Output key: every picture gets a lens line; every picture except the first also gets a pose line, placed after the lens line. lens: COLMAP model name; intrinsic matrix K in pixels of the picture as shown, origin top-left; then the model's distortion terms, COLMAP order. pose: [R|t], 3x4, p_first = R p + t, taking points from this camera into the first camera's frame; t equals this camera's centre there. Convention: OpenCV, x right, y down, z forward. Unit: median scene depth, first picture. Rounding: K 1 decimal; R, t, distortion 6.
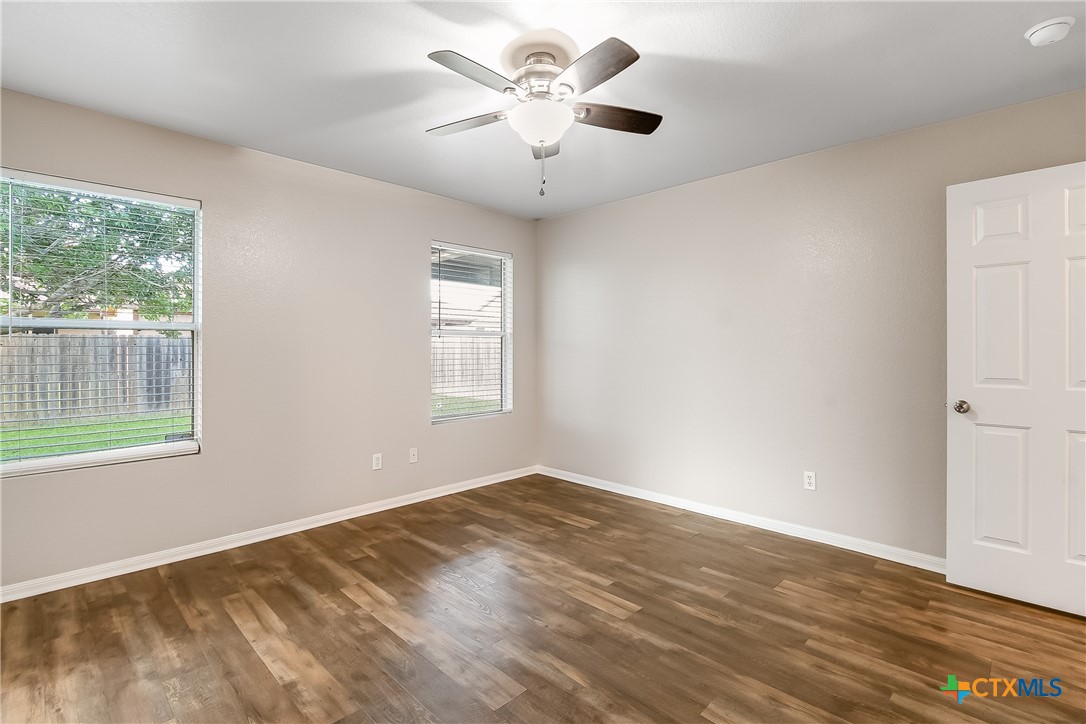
lens RADIAL K [[508.9, 0, 557.7], [0, 508.9, 348.5], [0, 0, 1]] dist [-0.014156, -0.000519]
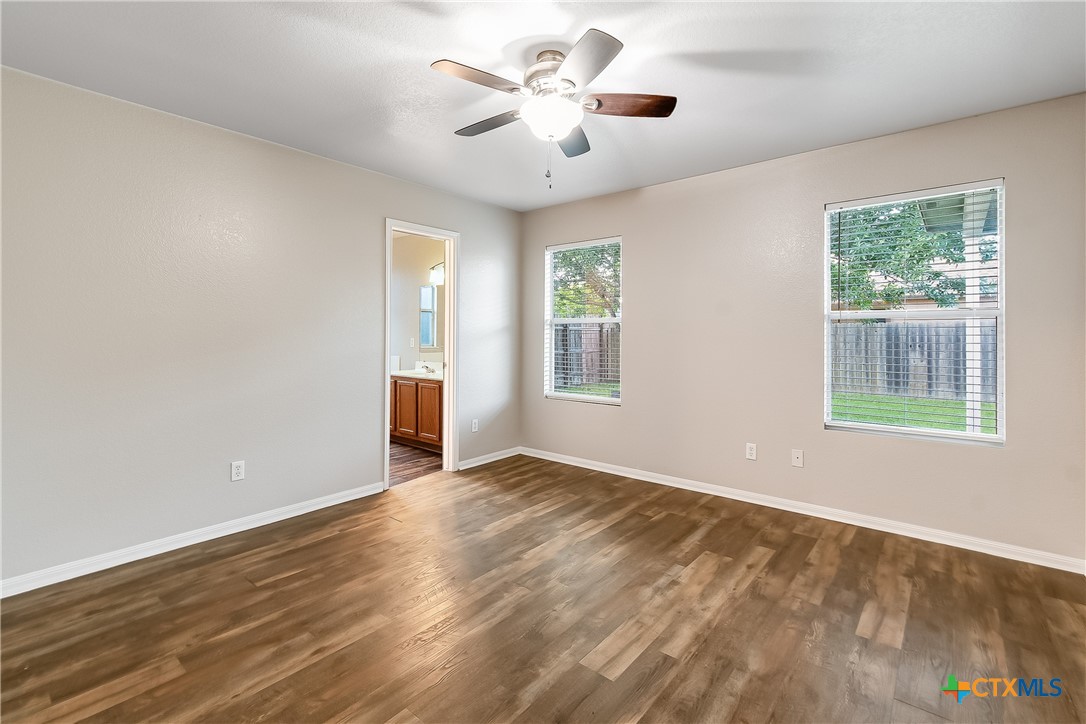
lens RADIAL K [[489.2, 0, 545.2], [0, 489.2, 346.7], [0, 0, 1]] dist [0.000573, -0.000322]
pose [[0.067612, 0.023615, -0.997432, 0.822800], [-0.005425, 0.999714, 0.023301, 0.002072], [0.997697, 0.003835, 0.067721, 0.806041]]
